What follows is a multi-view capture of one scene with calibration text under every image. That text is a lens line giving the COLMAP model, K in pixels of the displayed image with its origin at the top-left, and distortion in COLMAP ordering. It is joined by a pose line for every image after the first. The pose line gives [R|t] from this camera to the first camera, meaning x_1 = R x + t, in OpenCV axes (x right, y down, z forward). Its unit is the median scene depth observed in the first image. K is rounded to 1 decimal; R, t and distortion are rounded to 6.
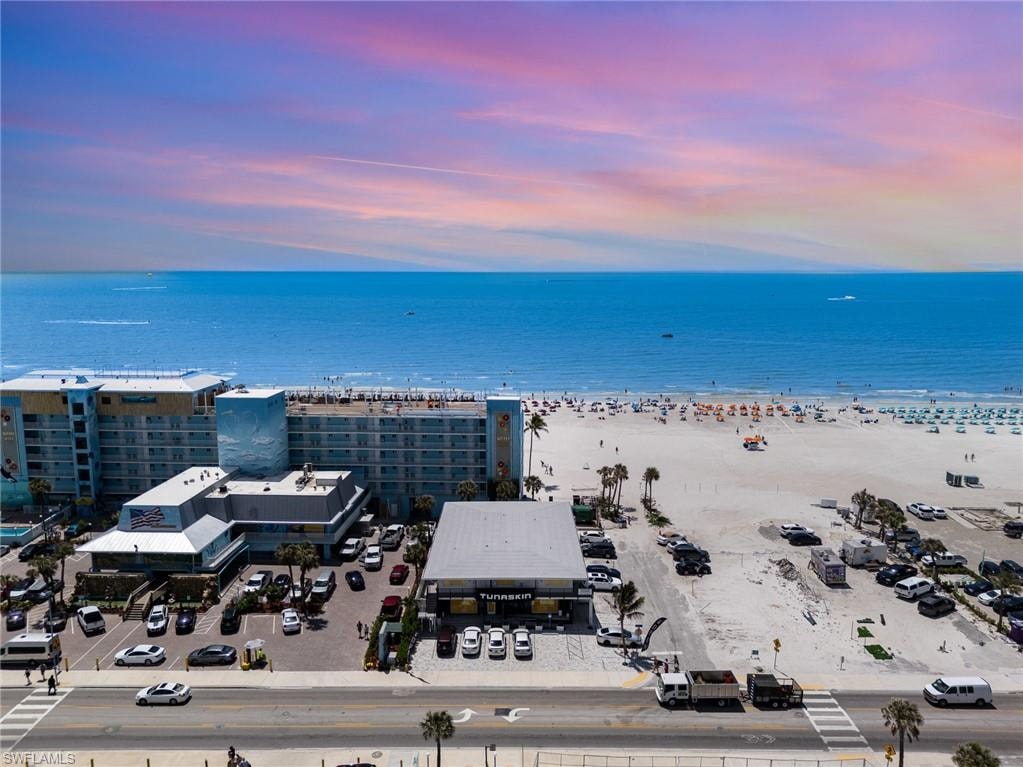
lens RADIAL K [[750.5, 0, 511.5], [0, 750.5, 383.5], [0, 0, 1]] dist [0.101781, -0.122572]
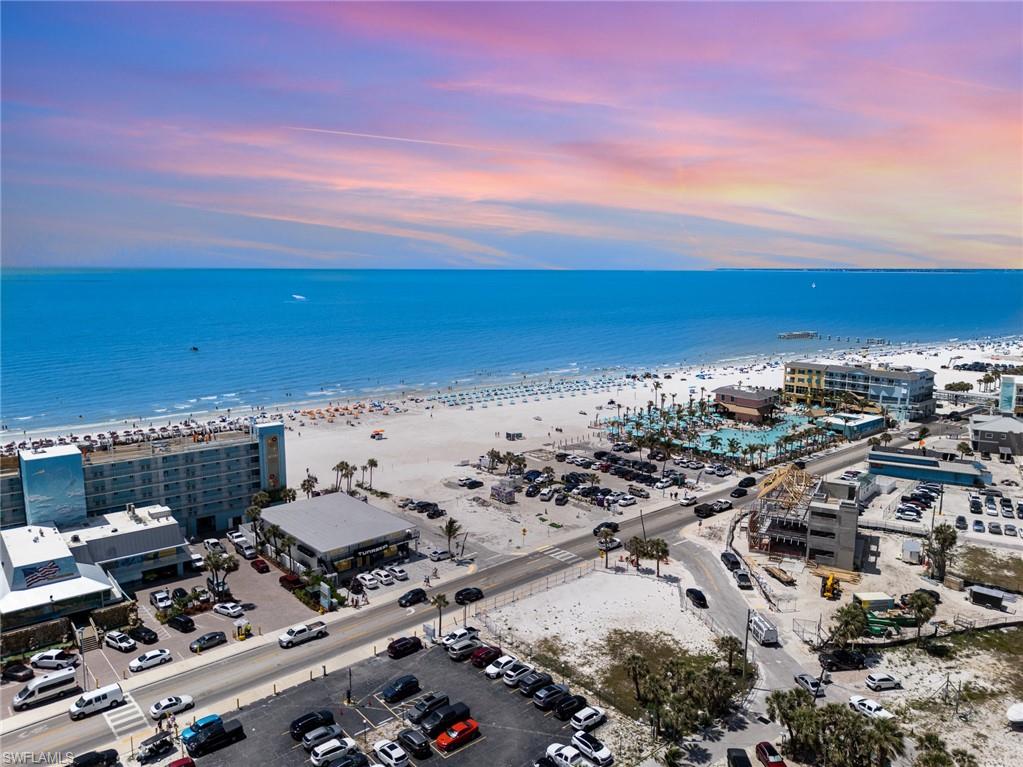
lens RADIAL K [[750.5, 0, 511.5], [0, 750.5, 383.5], [0, 0, 1]] dist [0.101781, -0.122572]
pose [[0.742161, -0.099345, 0.662818, -0.606606], [0.094603, 0.994580, 0.043143, -0.073933], [-0.663512, 0.030686, 0.747536, -0.268112]]
